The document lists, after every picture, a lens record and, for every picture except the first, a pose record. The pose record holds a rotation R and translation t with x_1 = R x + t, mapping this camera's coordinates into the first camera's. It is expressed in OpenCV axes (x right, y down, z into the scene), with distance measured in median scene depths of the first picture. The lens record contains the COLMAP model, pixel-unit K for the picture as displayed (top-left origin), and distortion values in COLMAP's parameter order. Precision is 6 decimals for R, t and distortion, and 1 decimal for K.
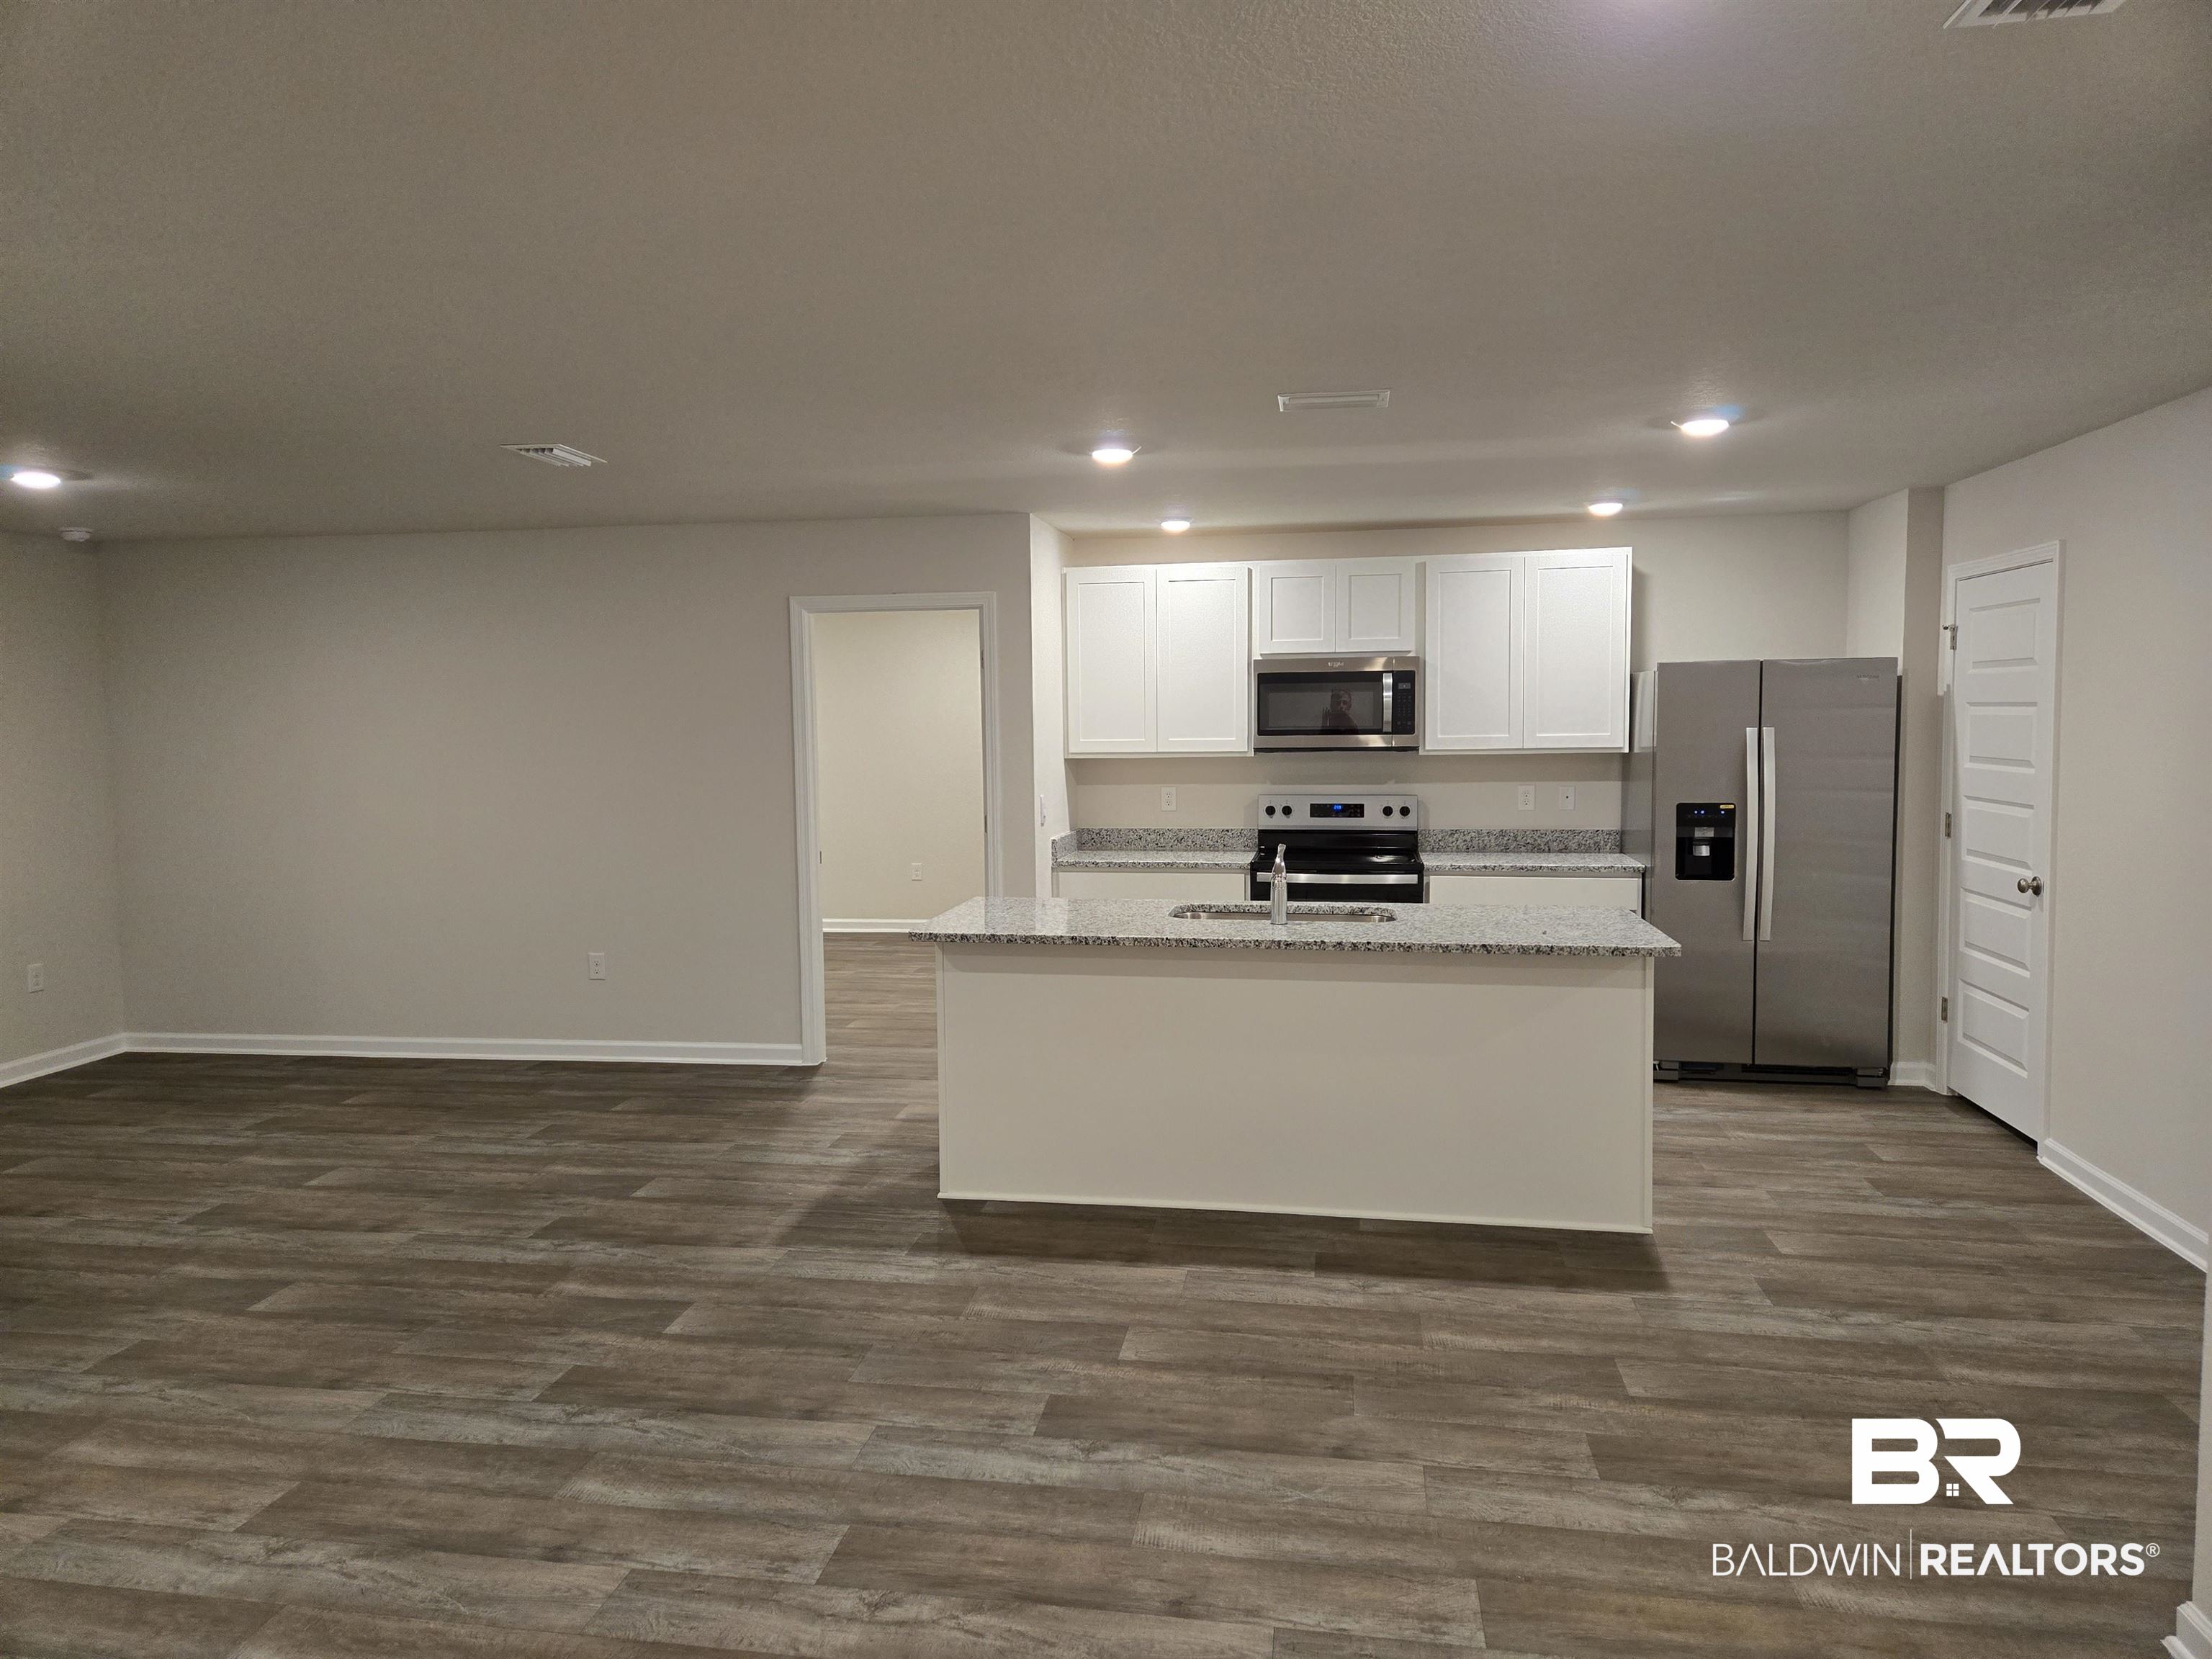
lens RADIAL K [[1533.1, 0, 1102.7], [0, 1533.1, 783.0], [0, 0, 1]] dist [0.131849, -0.120244]
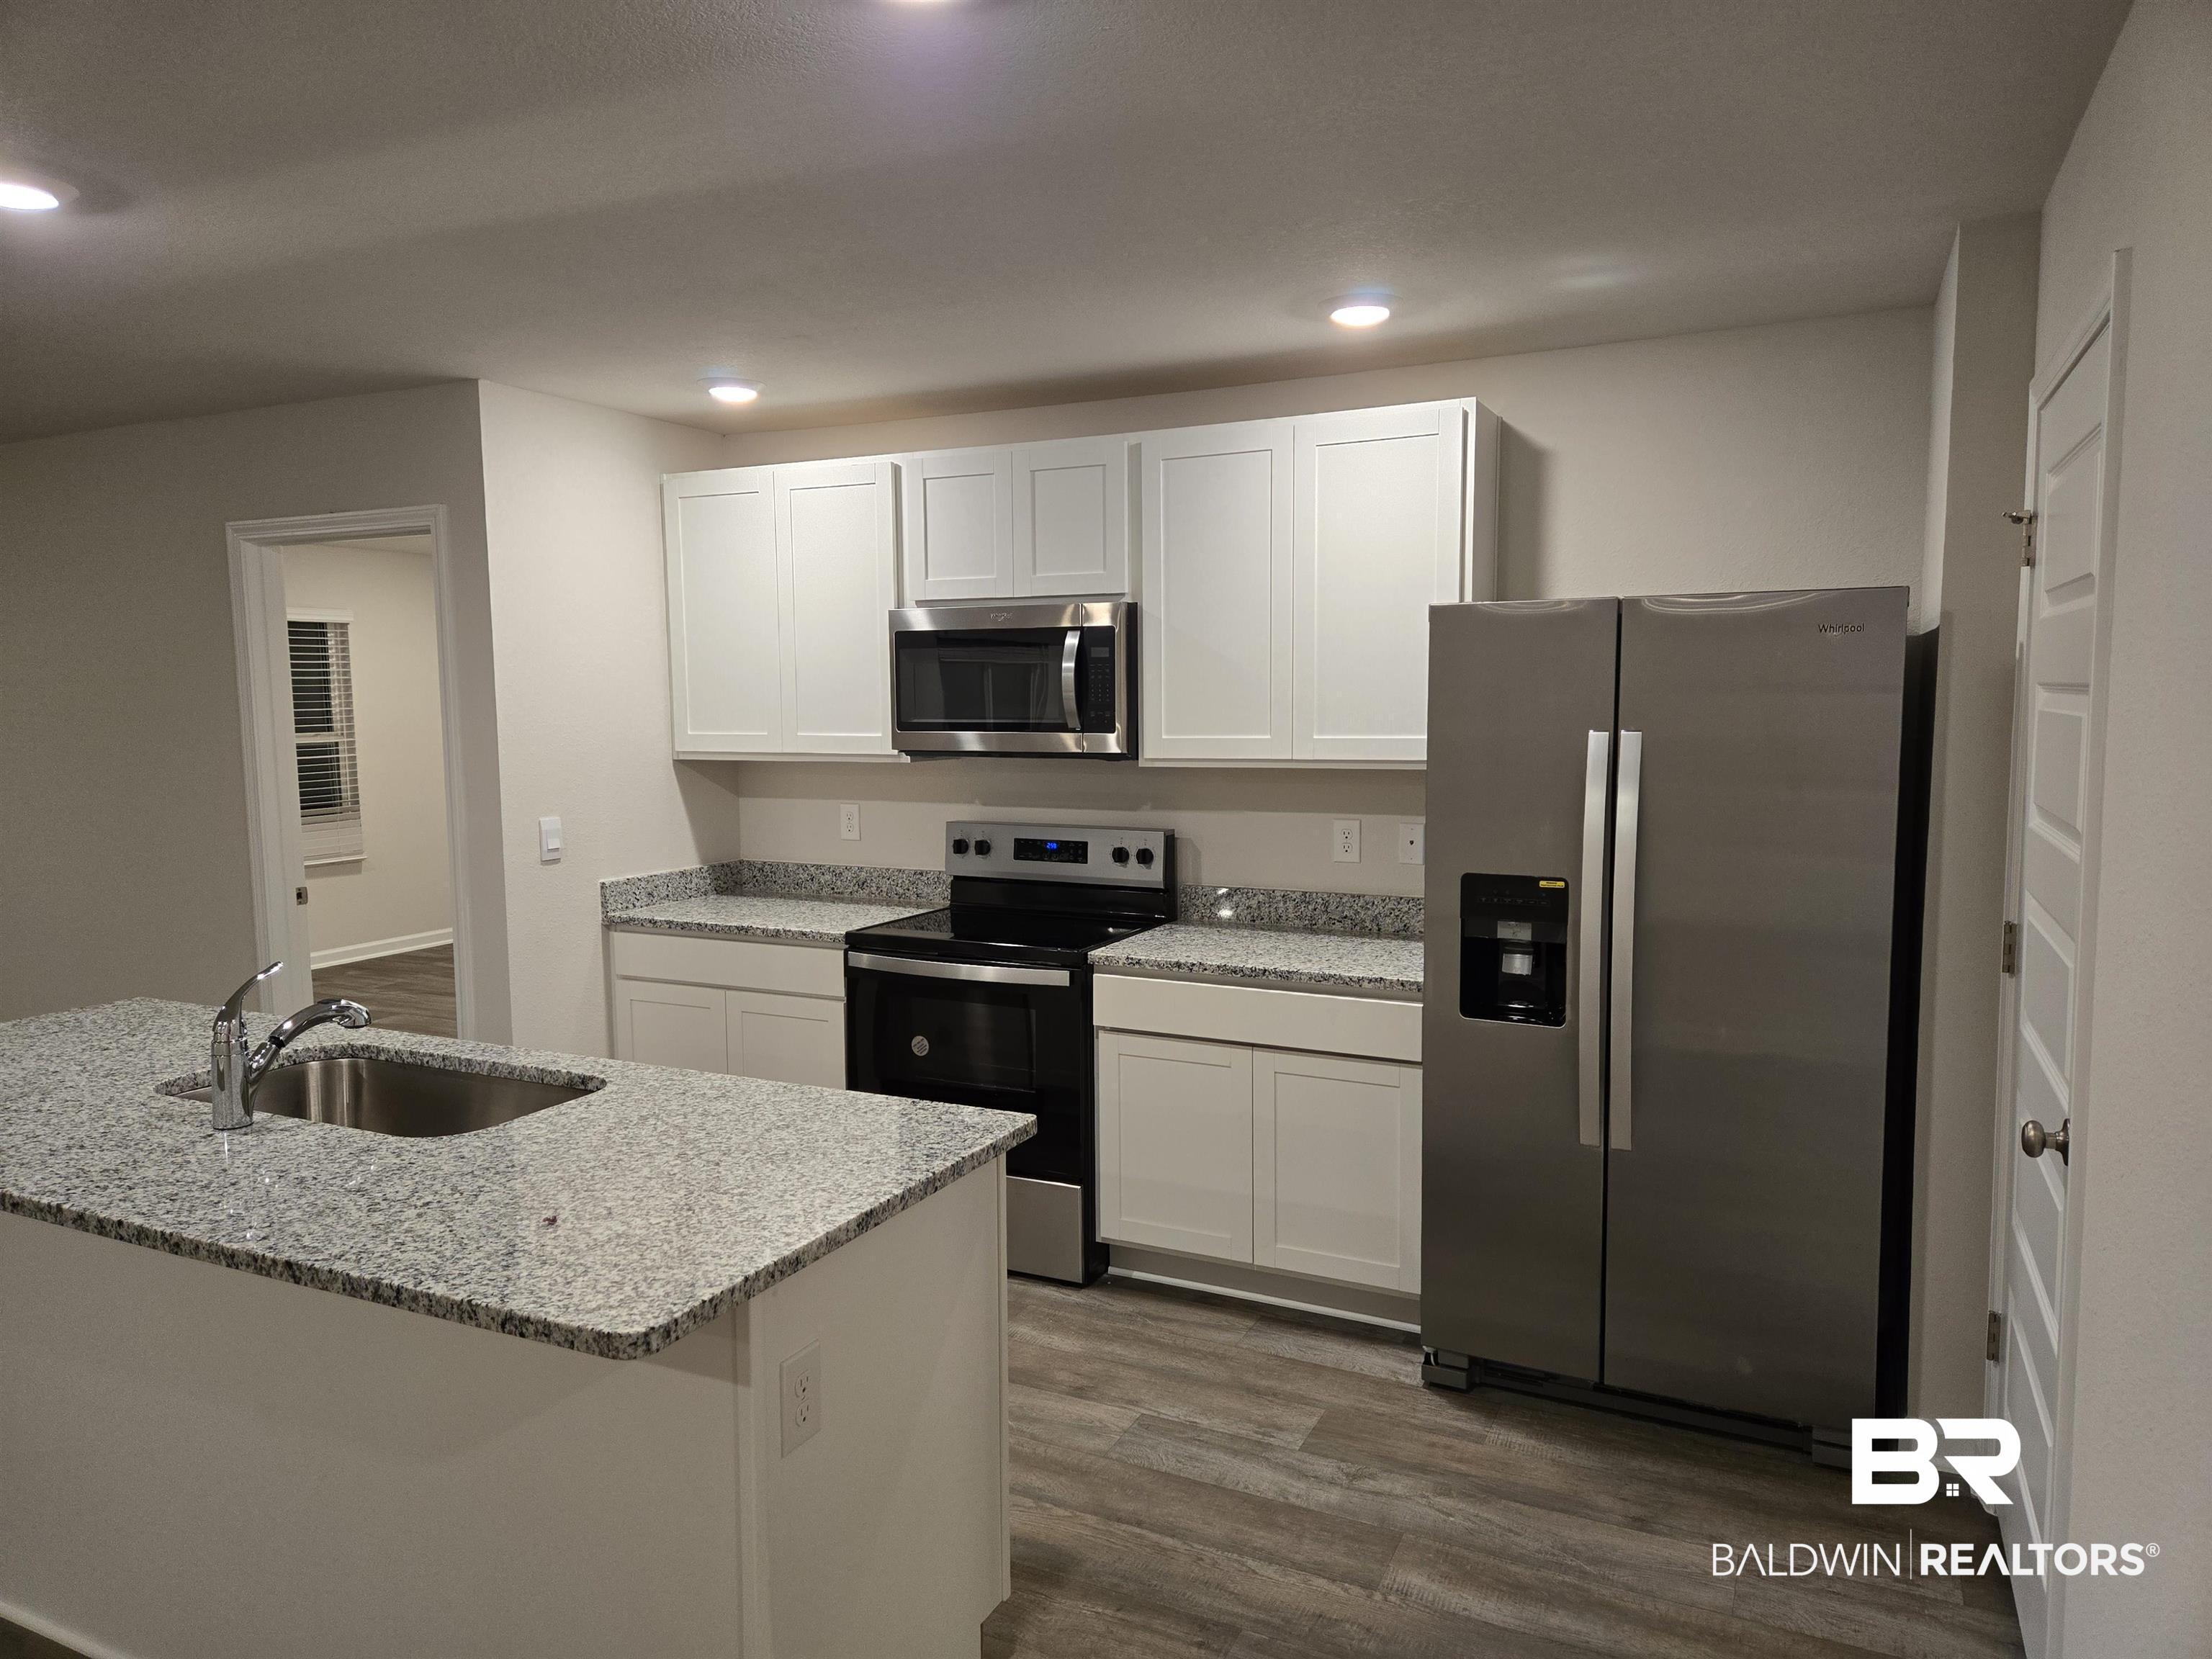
lens RADIAL K [[1476.5, 0, 1087.2], [0, 1476.5, 827.3], [0, 0, 1]] dist [0.071364, -0.058922]
pose [[0.956577, 0.031000, -0.289826, 0.344703], [-0.017496, 0.998642, 0.049068, -0.021955], [0.290953, -0.041867, 0.955821, 0.424961]]
